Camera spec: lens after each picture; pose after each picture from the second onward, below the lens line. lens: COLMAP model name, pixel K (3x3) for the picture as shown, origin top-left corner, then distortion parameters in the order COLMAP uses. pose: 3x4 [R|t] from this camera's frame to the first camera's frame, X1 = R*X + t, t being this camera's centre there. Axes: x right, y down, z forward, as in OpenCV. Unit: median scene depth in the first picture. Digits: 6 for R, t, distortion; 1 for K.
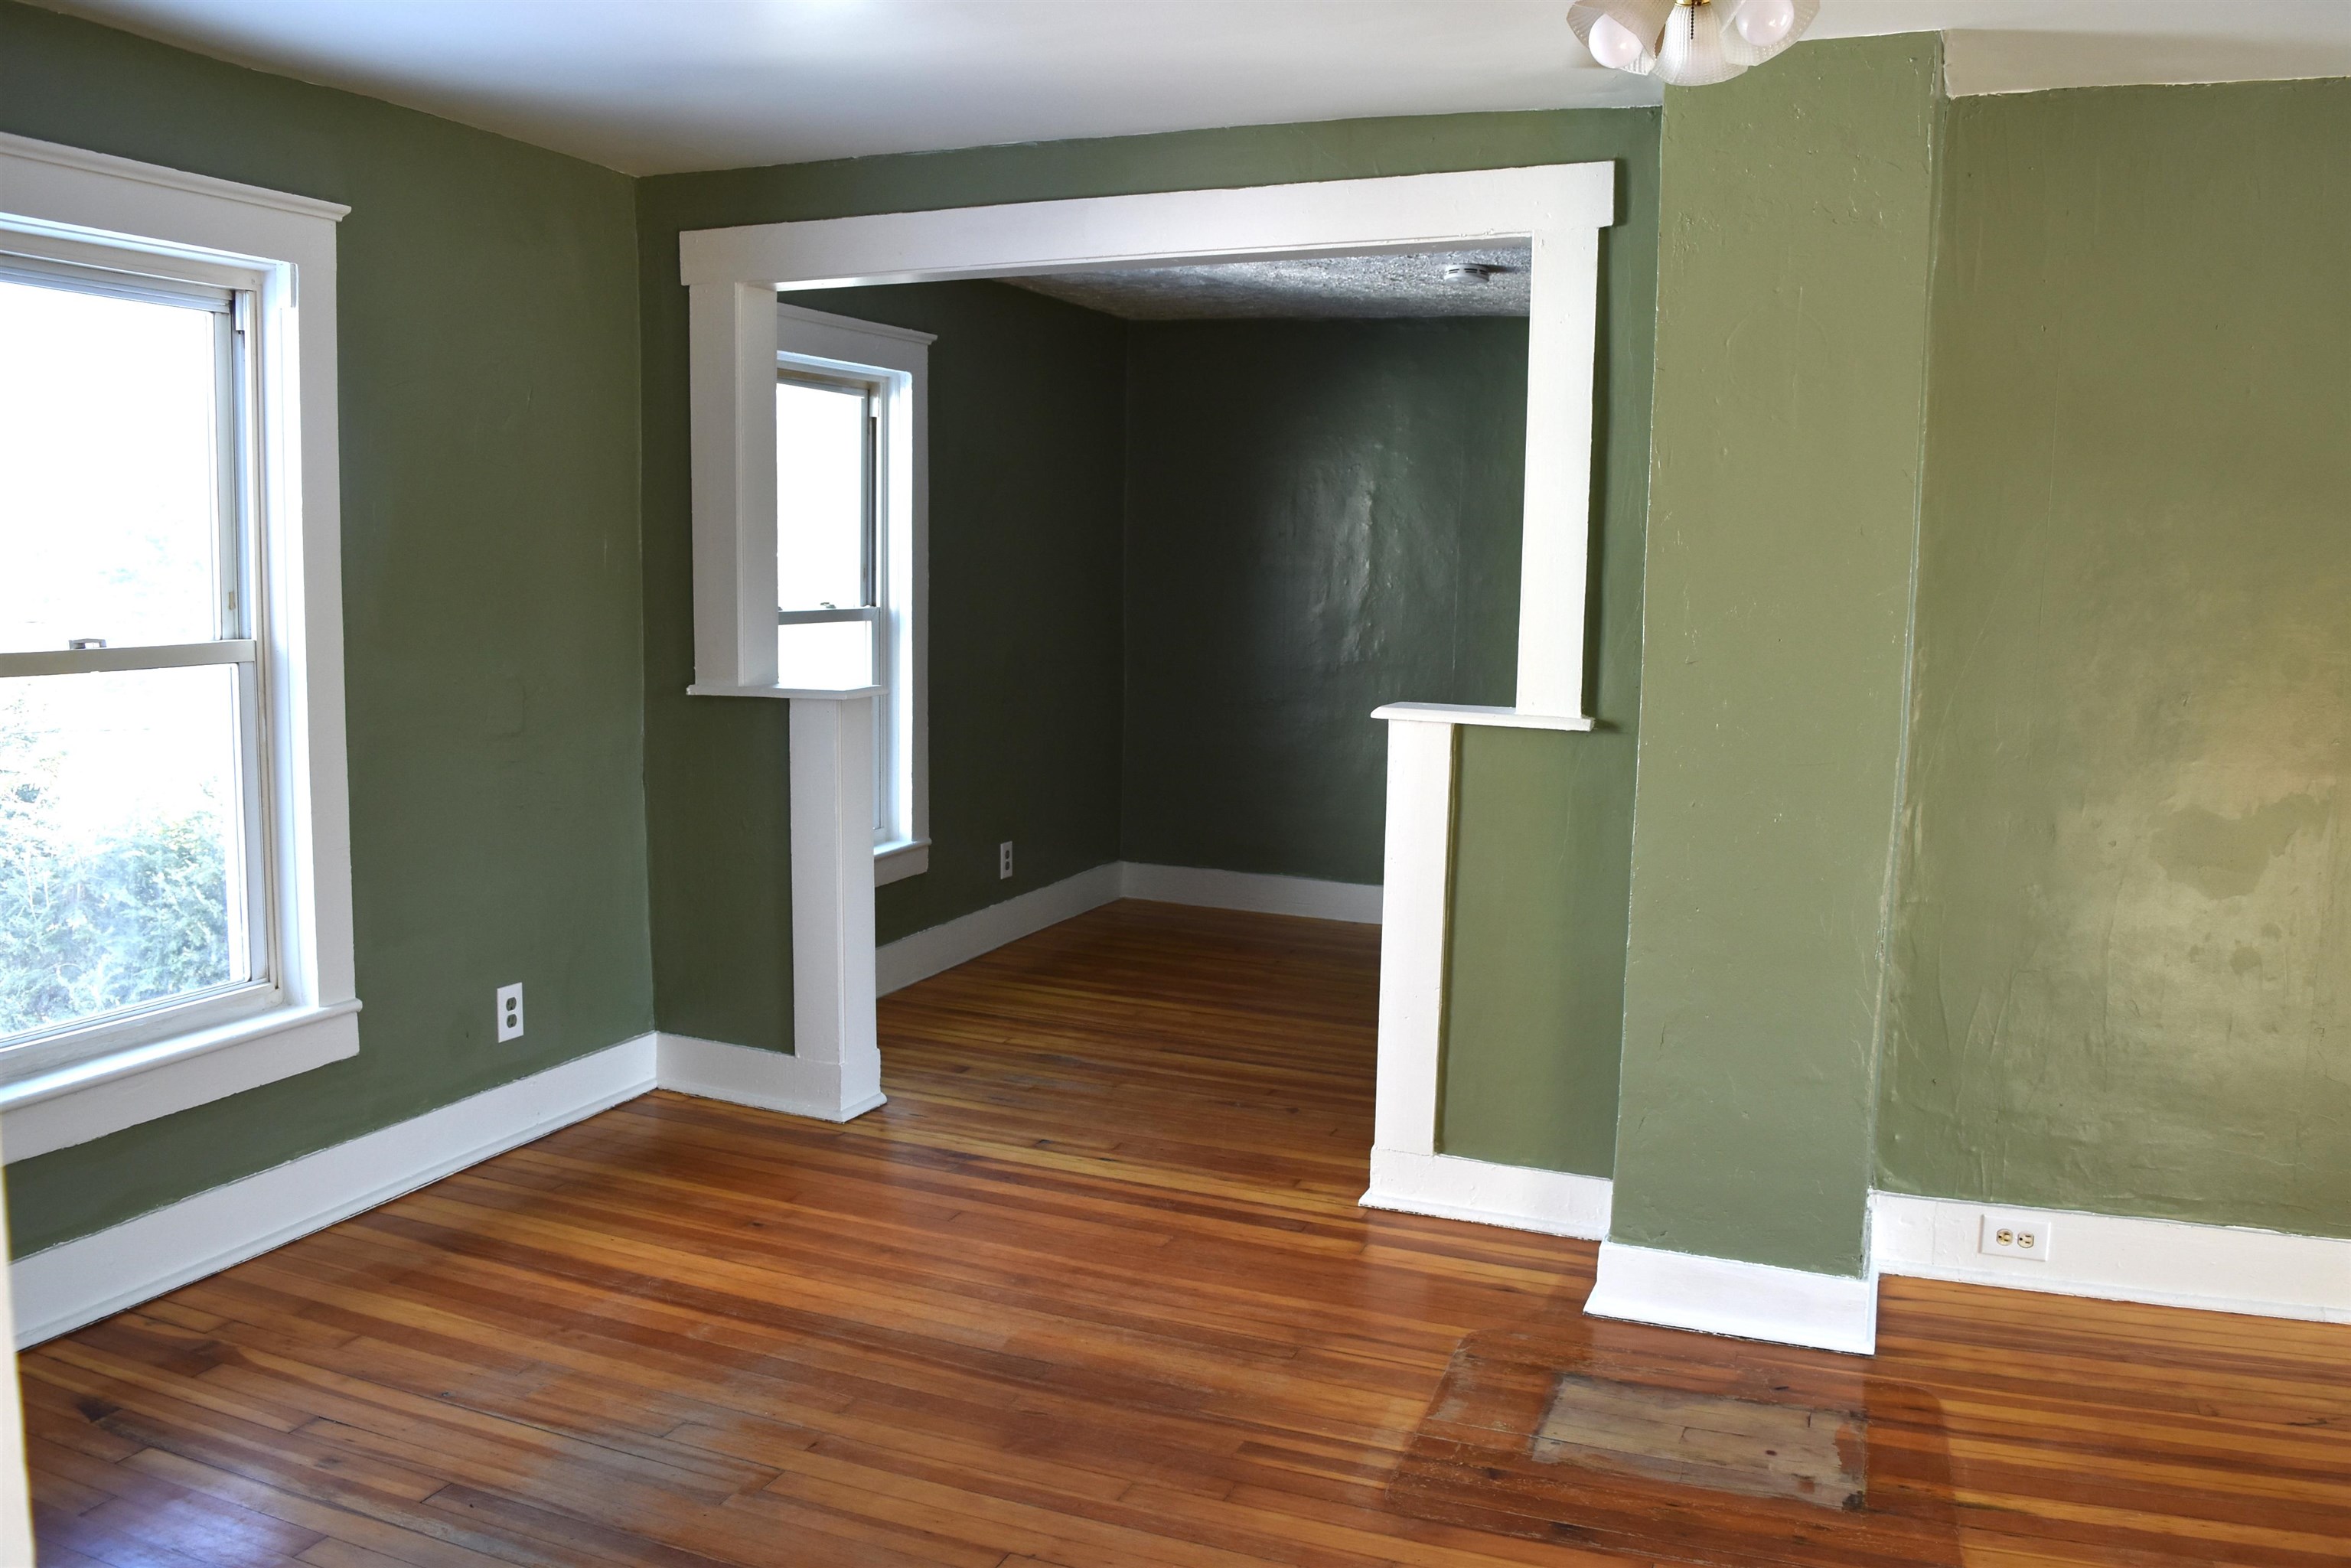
lens RADIAL K [[1833.6, 0, 1176.0], [0, 1833.6, 792.8], [0, 0, 1]] dist [-0.097161, 0.018738]
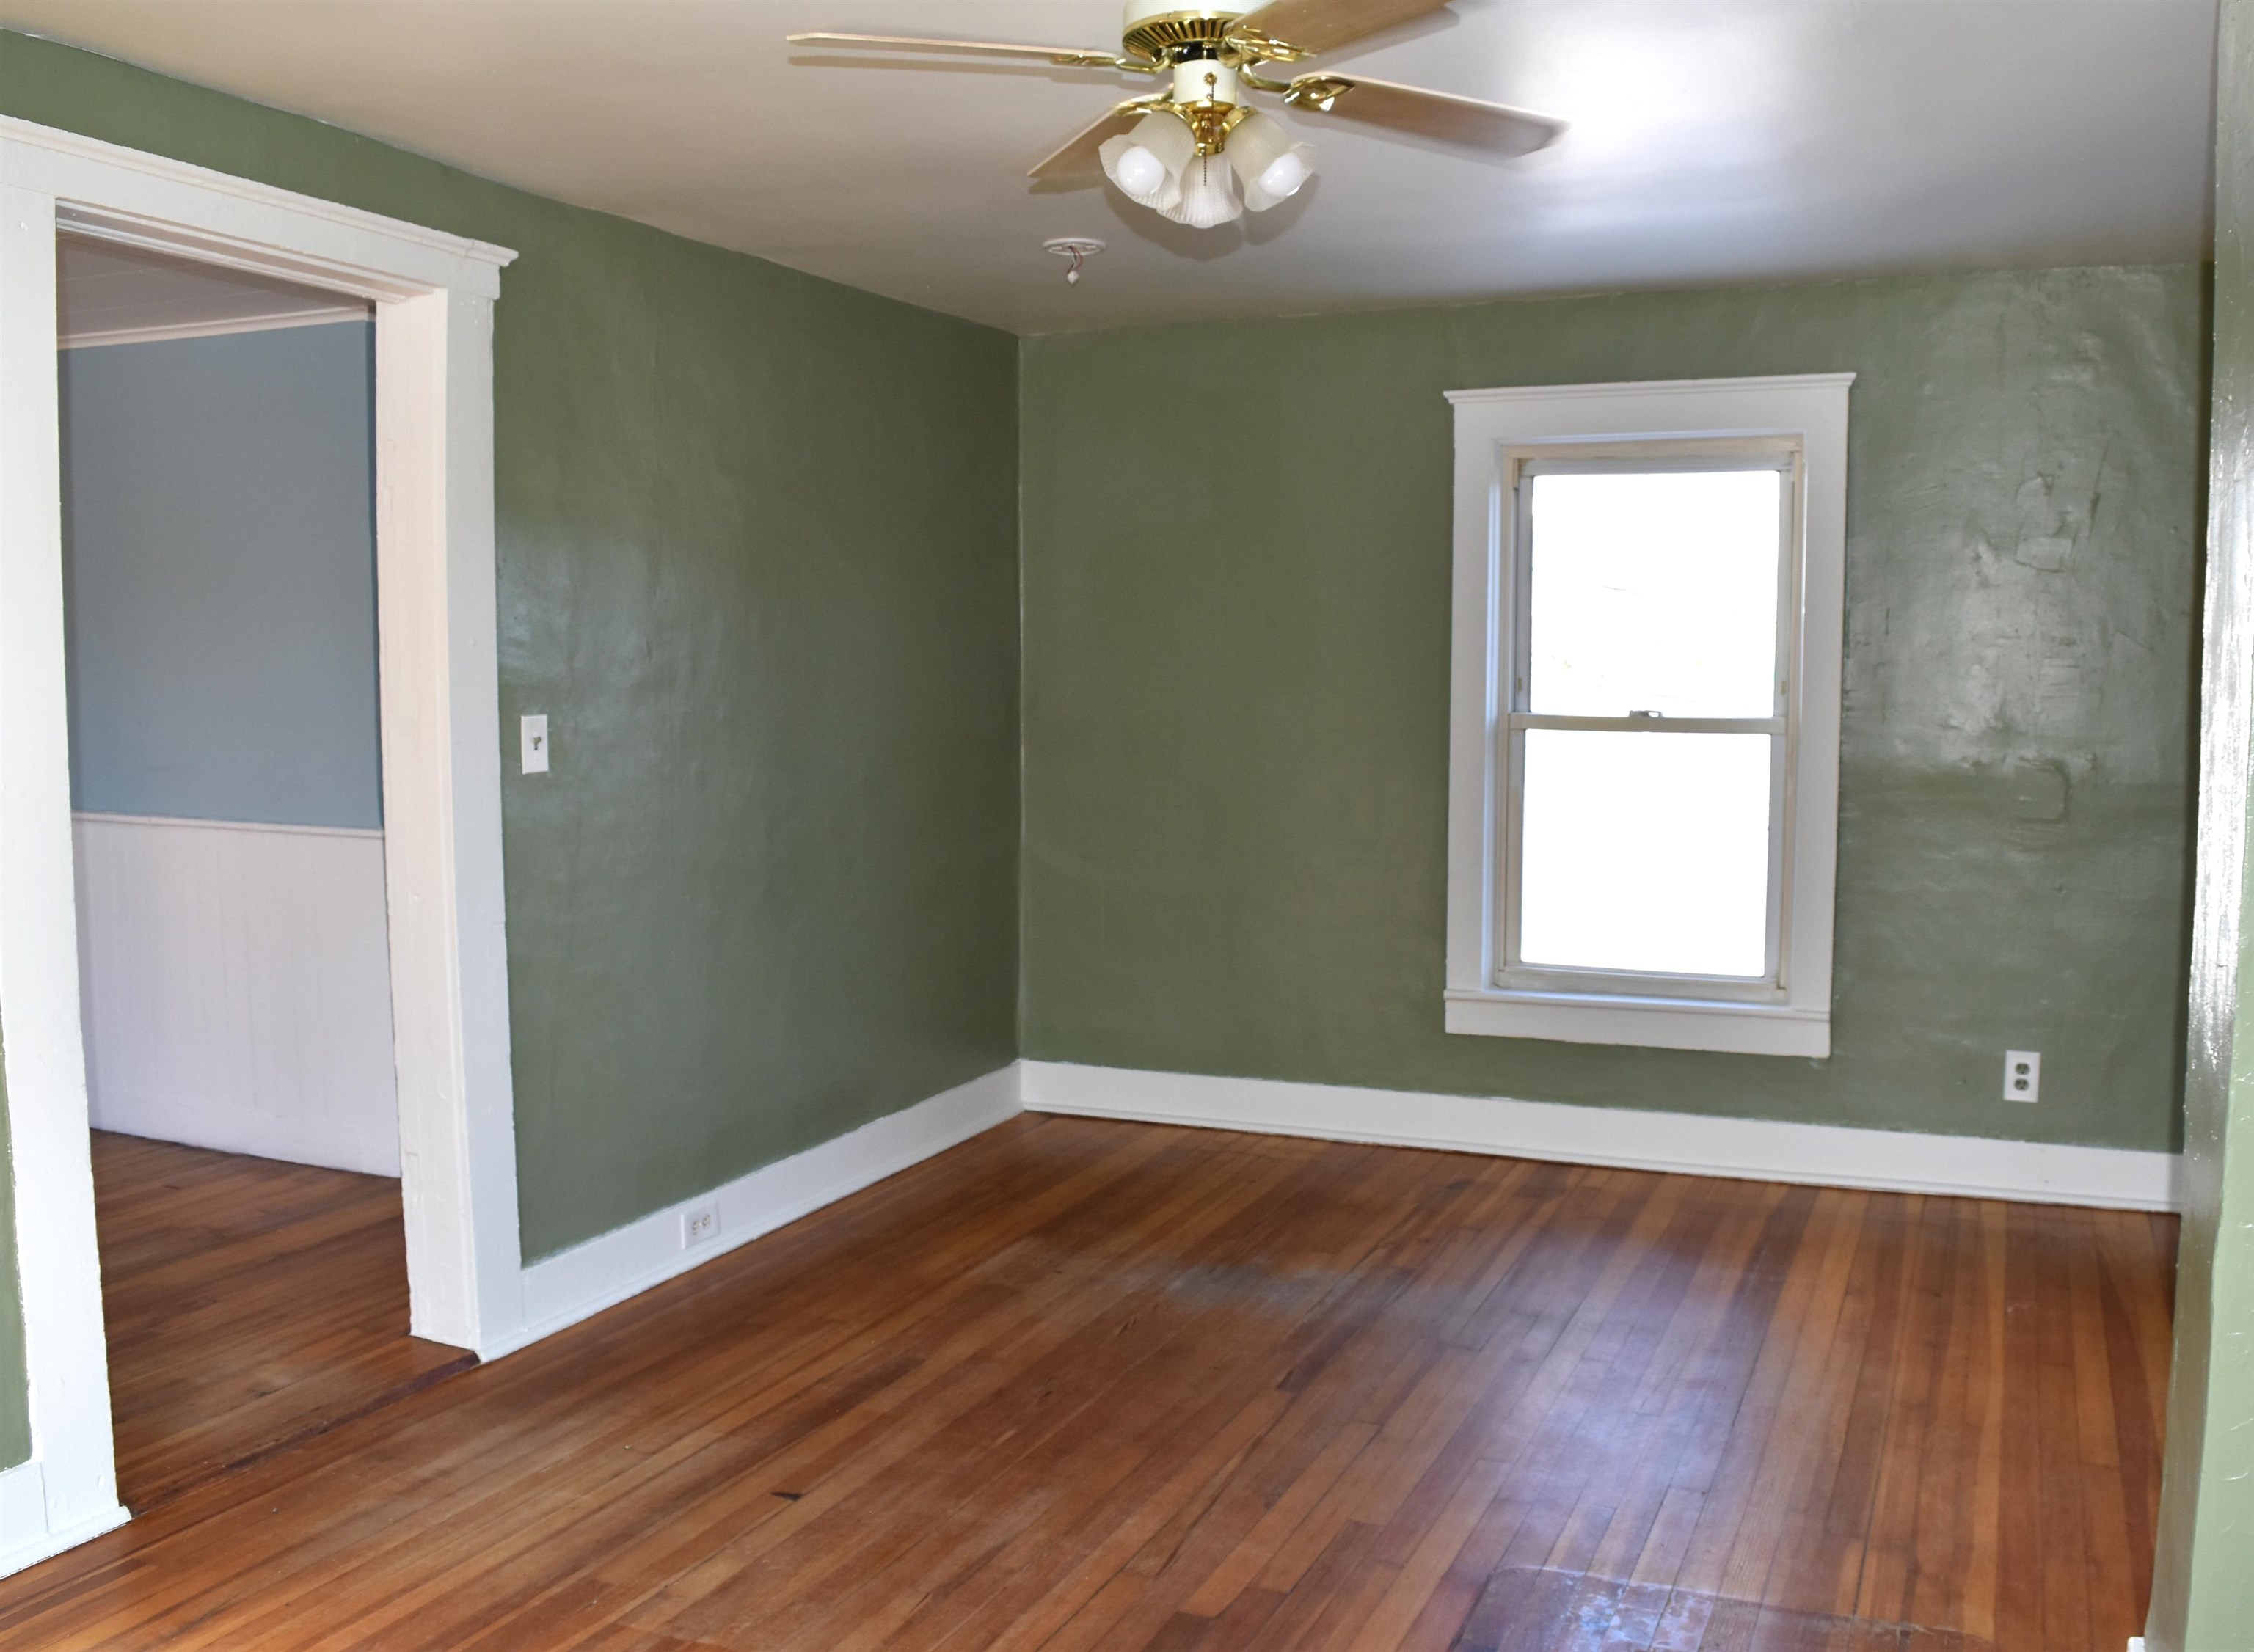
lens RADIAL K [[1946.9, 0, 1211.7], [0, 1946.9, 806.6], [0, 0, 1]] dist [-0.050773, -0.003765]
pose [[-0.023353, 0.059440, -0.997959, 0.721082], [-0.120340, 0.990805, 0.061830, -0.046182], [0.992458, 0.121538, -0.015985, 0.490686]]
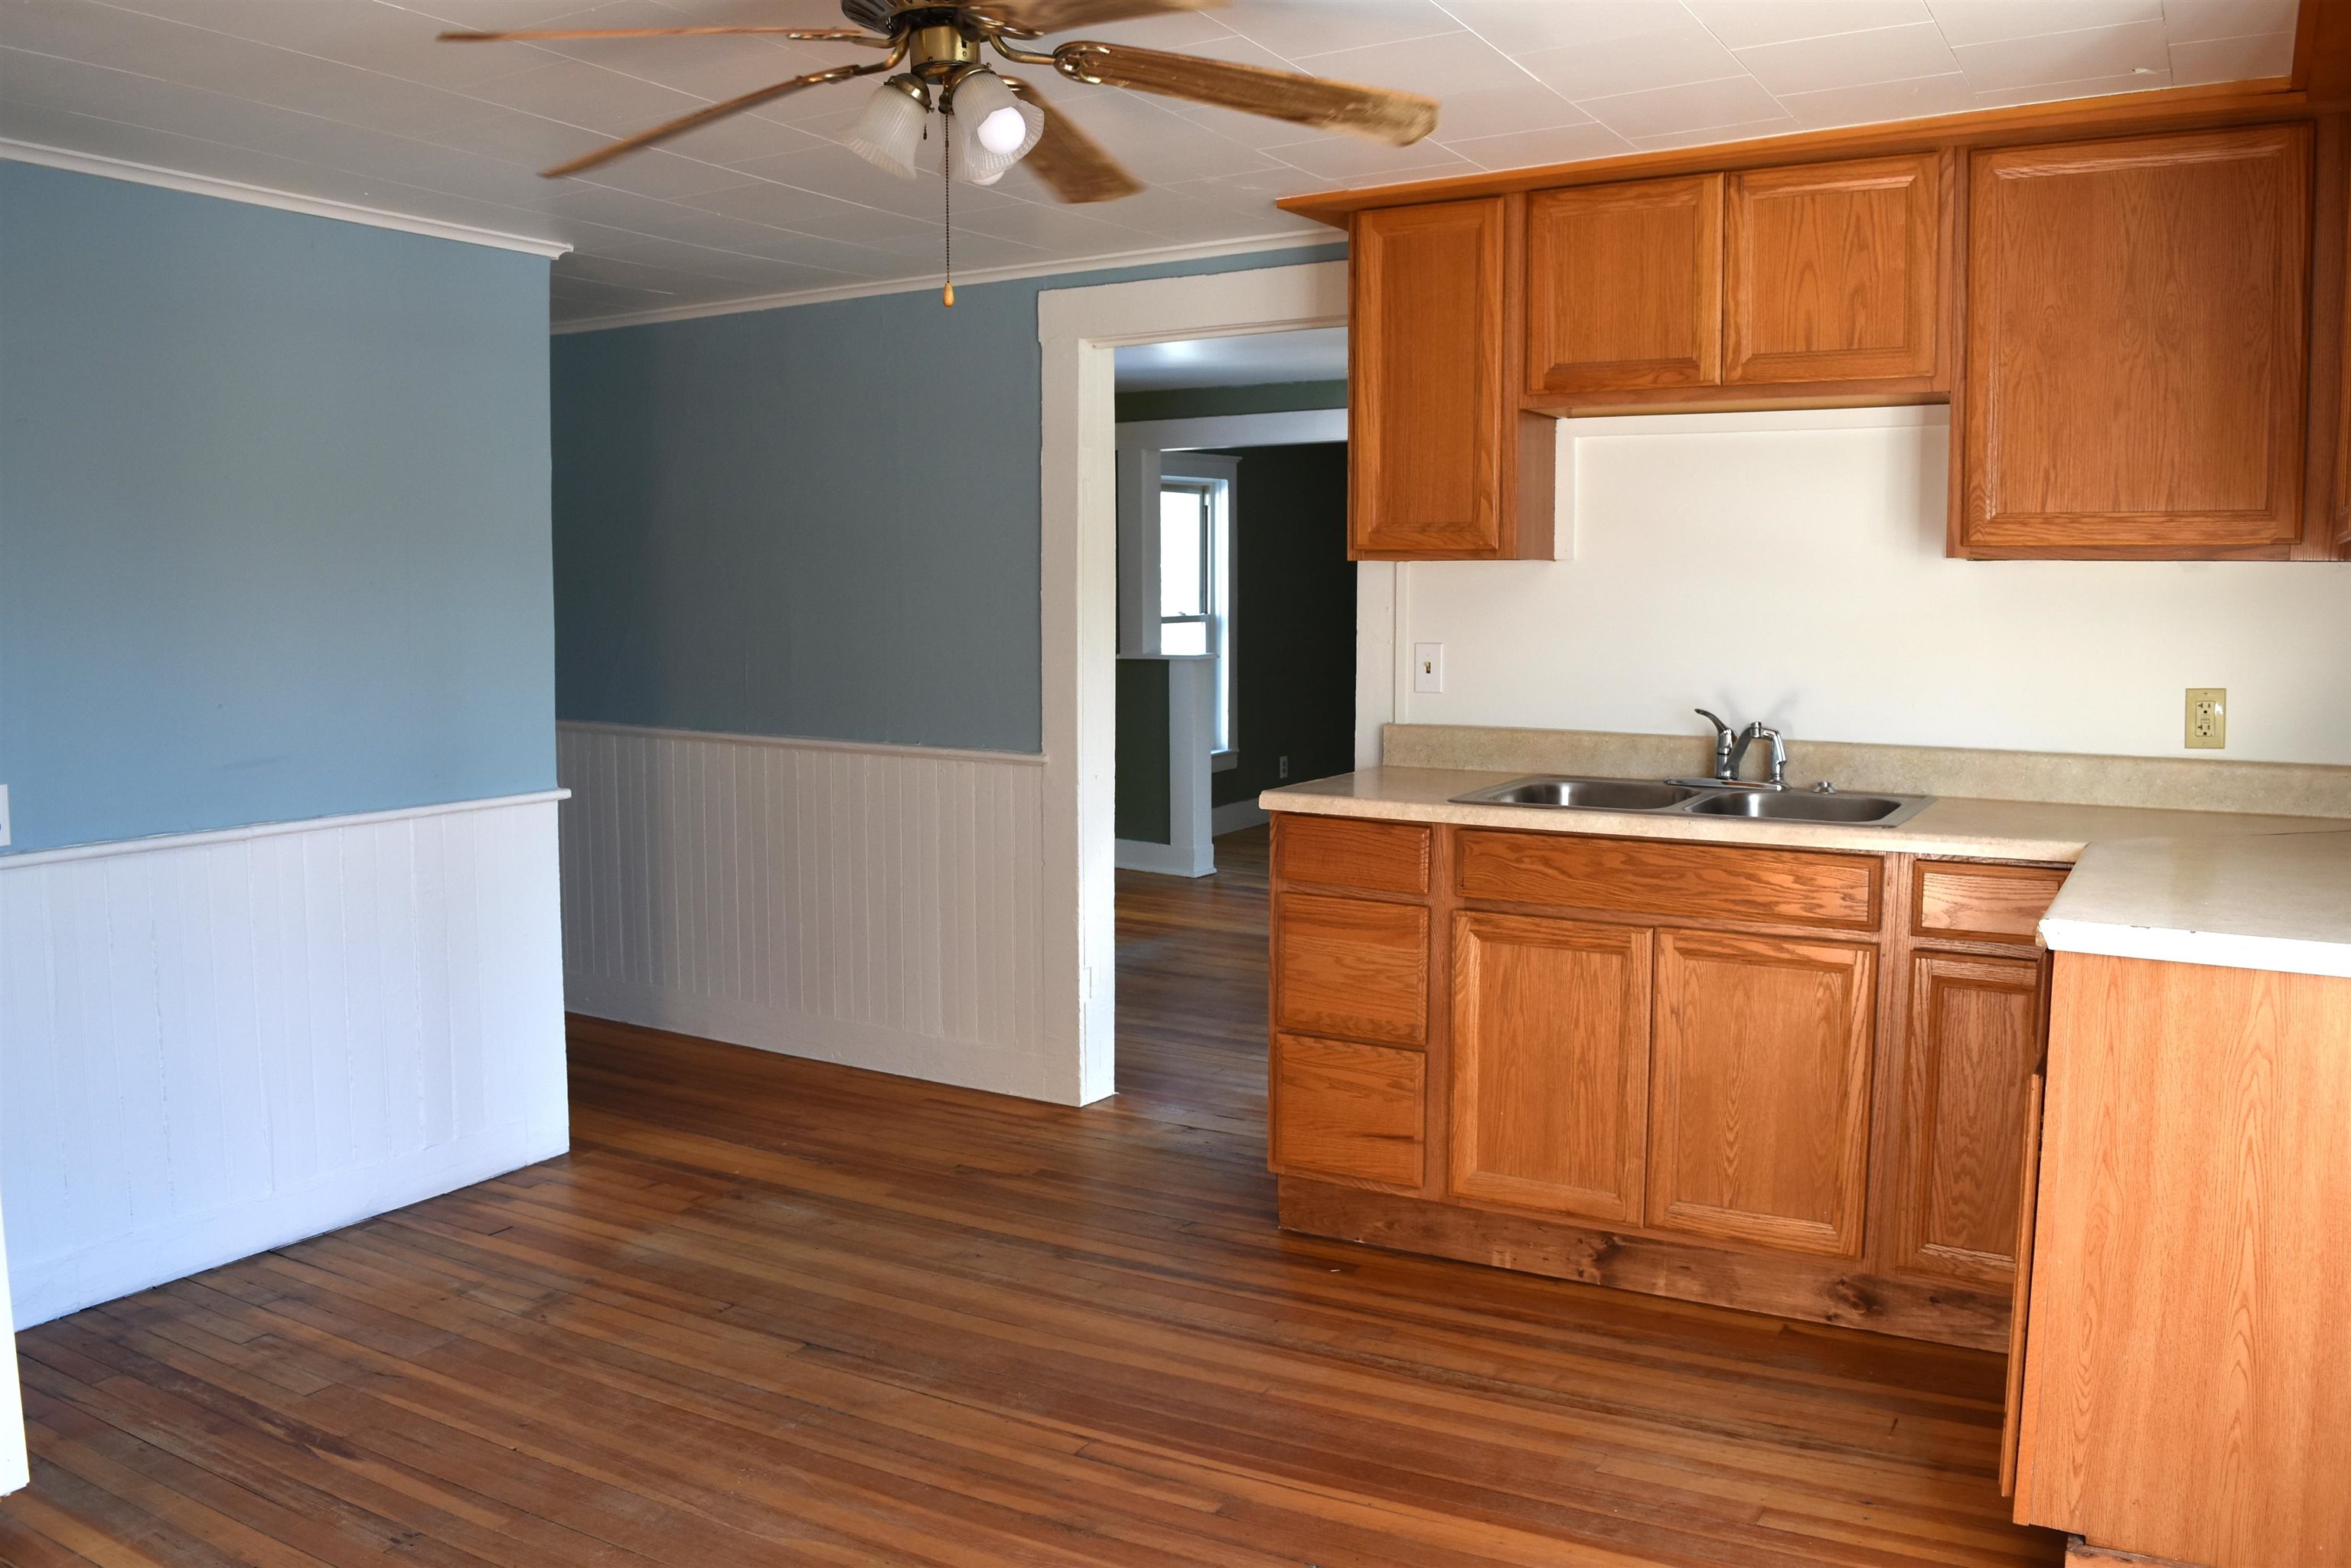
lens RADIAL K [[1833.6, 0, 1191.8], [0, 1833.6, 776.4], [0, 0, 1]] dist [-0.097161, 0.018738]
pose [[0.988271, -0.001614, -0.152699, 0.113810], [-0.000840, 0.999872, -0.016006, 0.105546], [0.152706, 0.015947, 0.988143, -0.947175]]
